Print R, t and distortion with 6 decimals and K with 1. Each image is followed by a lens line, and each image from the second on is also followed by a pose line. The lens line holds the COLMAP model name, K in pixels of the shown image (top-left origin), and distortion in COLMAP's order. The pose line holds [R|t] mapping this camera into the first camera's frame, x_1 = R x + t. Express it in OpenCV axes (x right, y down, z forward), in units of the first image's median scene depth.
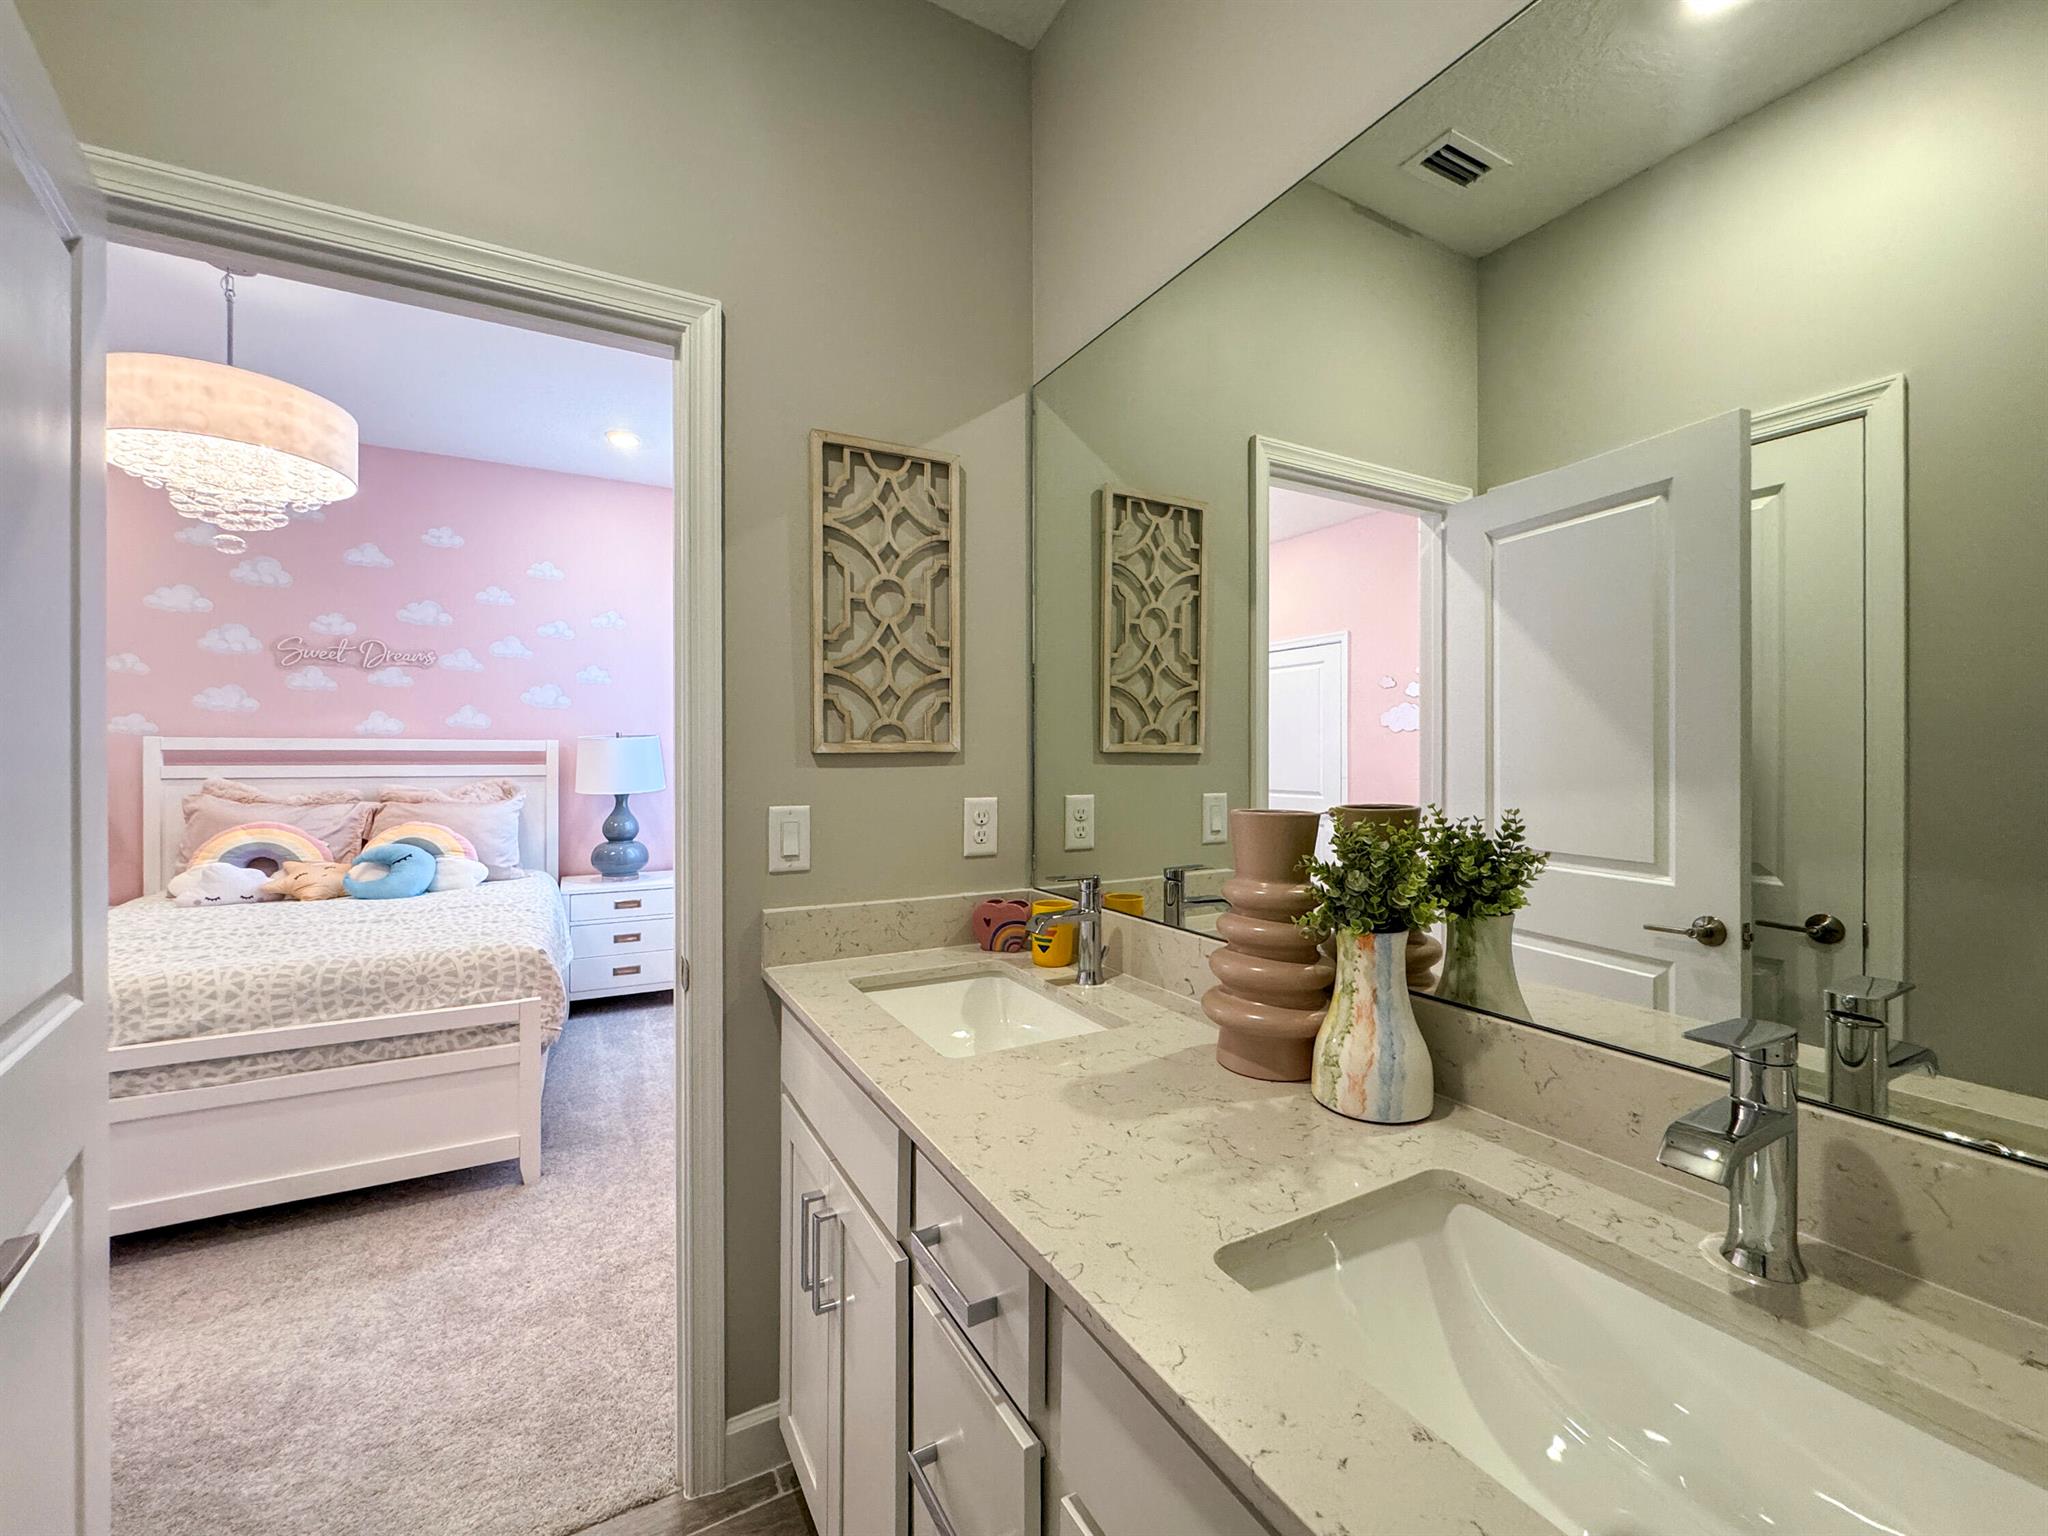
lens RADIAL K [[841.3, 0, 1021.1], [0, 841.3, 760.6], [0, 0, 1]] dist [-0.007084, 0.000084]
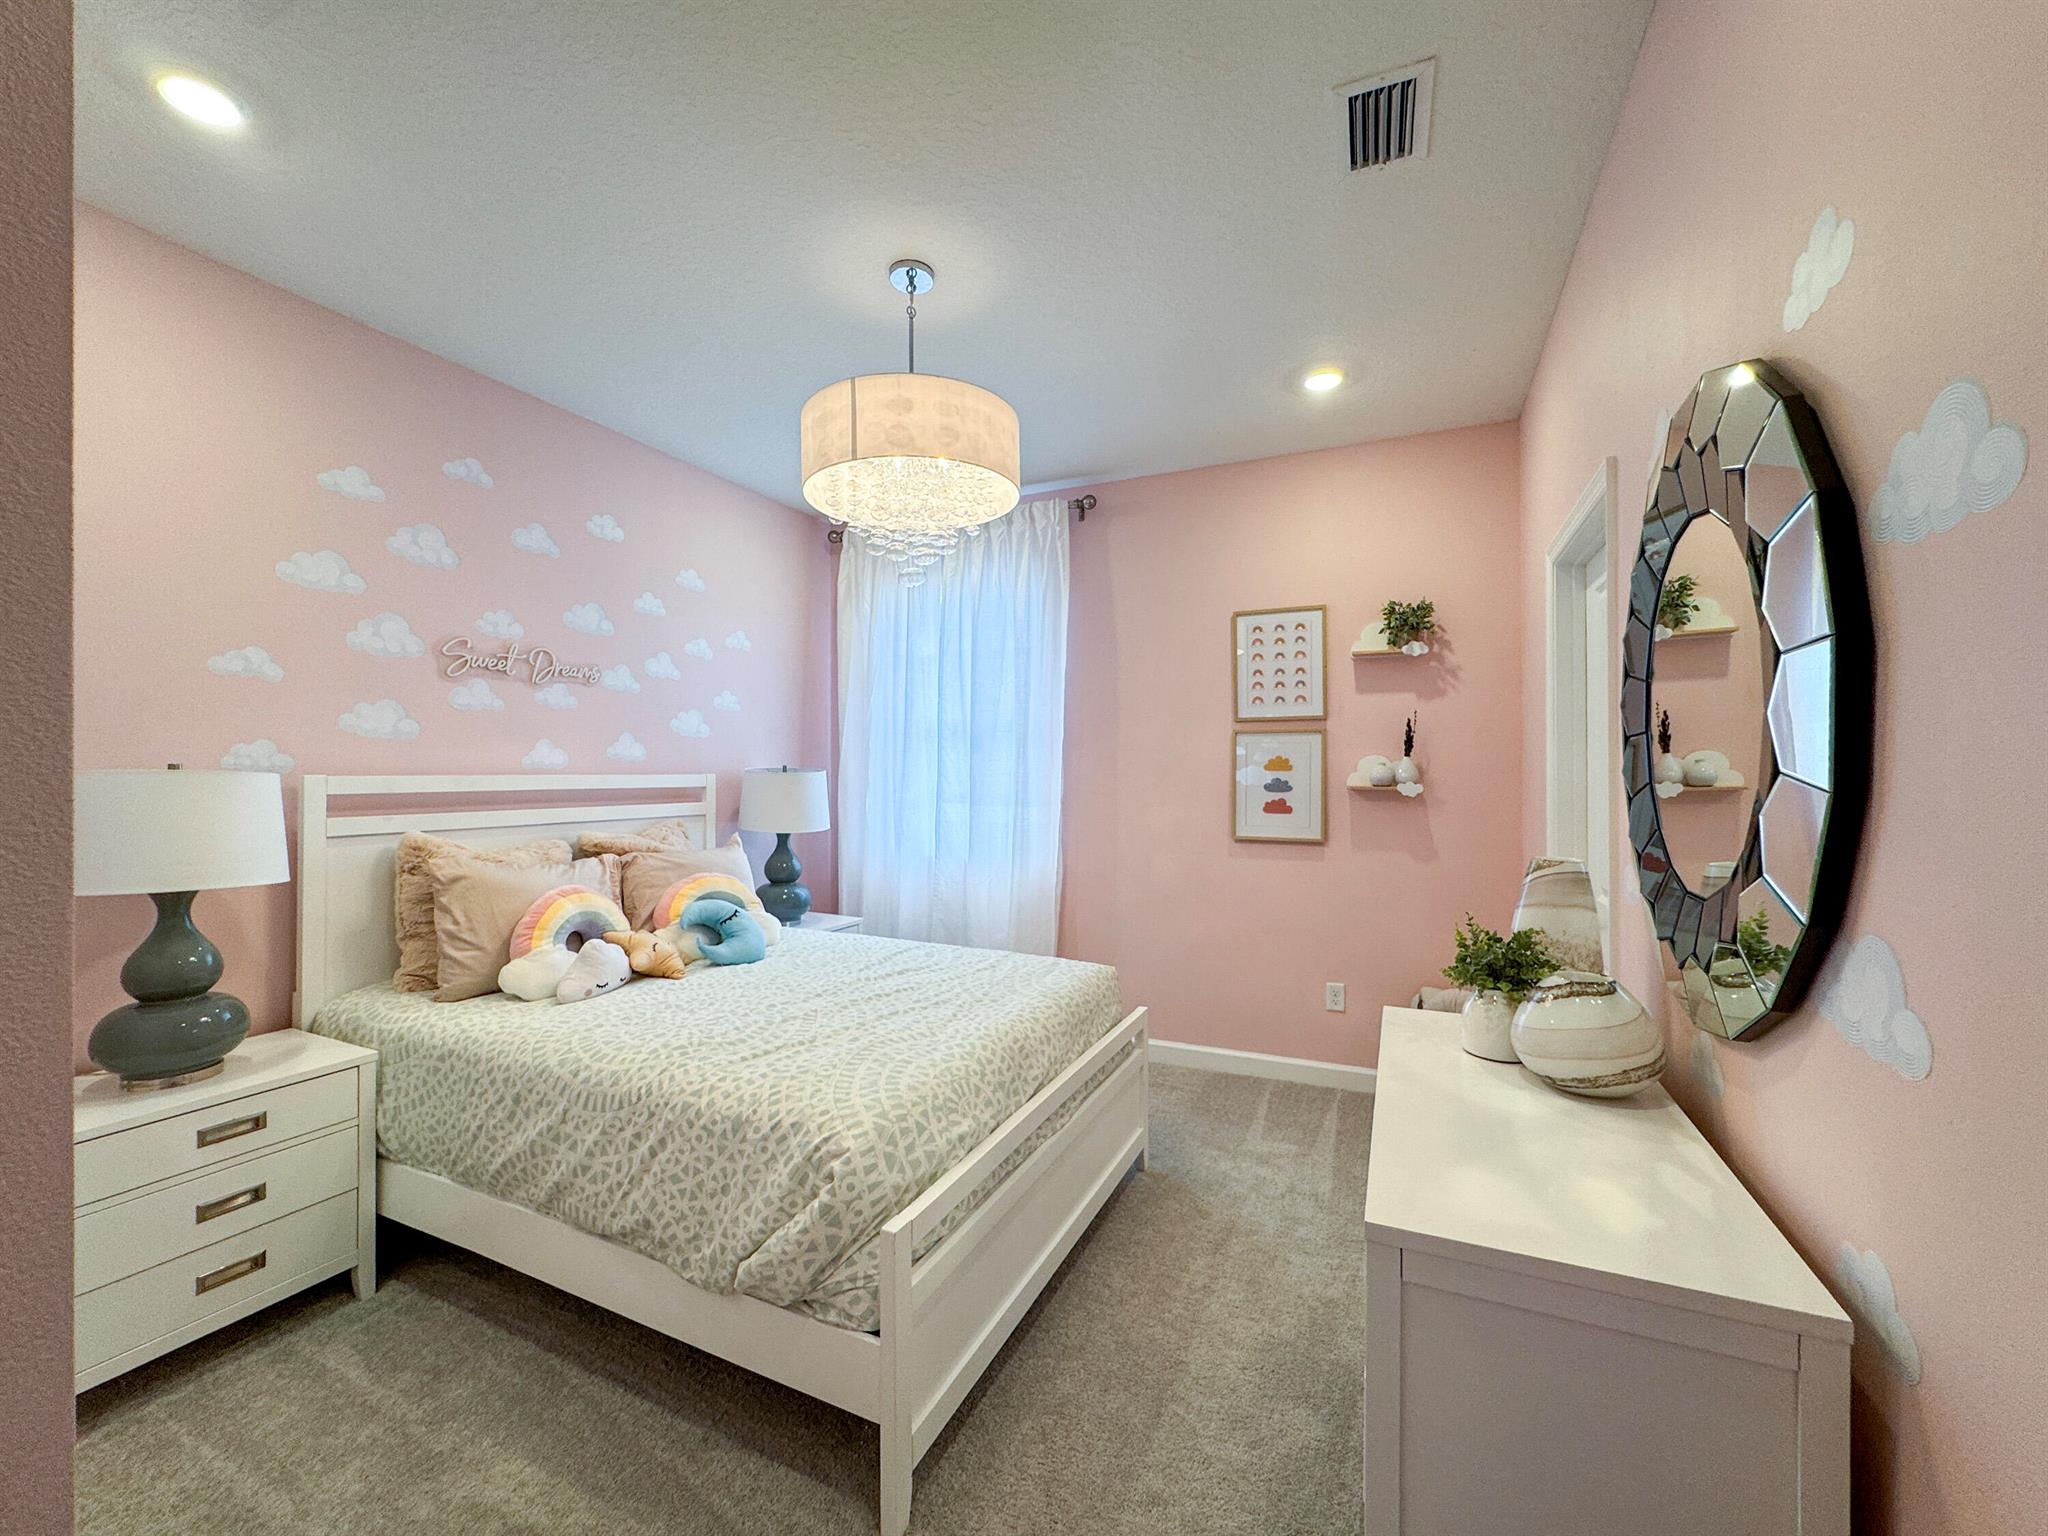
lens RADIAL K [[841.3, 0, 1021.8], [0, 841.3, 770.3], [0, 0, 1]] dist [-0.007084, 0.000084]
pose [[0.799893, 0.000876, 0.600142, -0.892910], [0.003666, 0.999973, -0.006345, -0.023403], [-0.600132, 0.007276, 0.799868, 0.107137]]
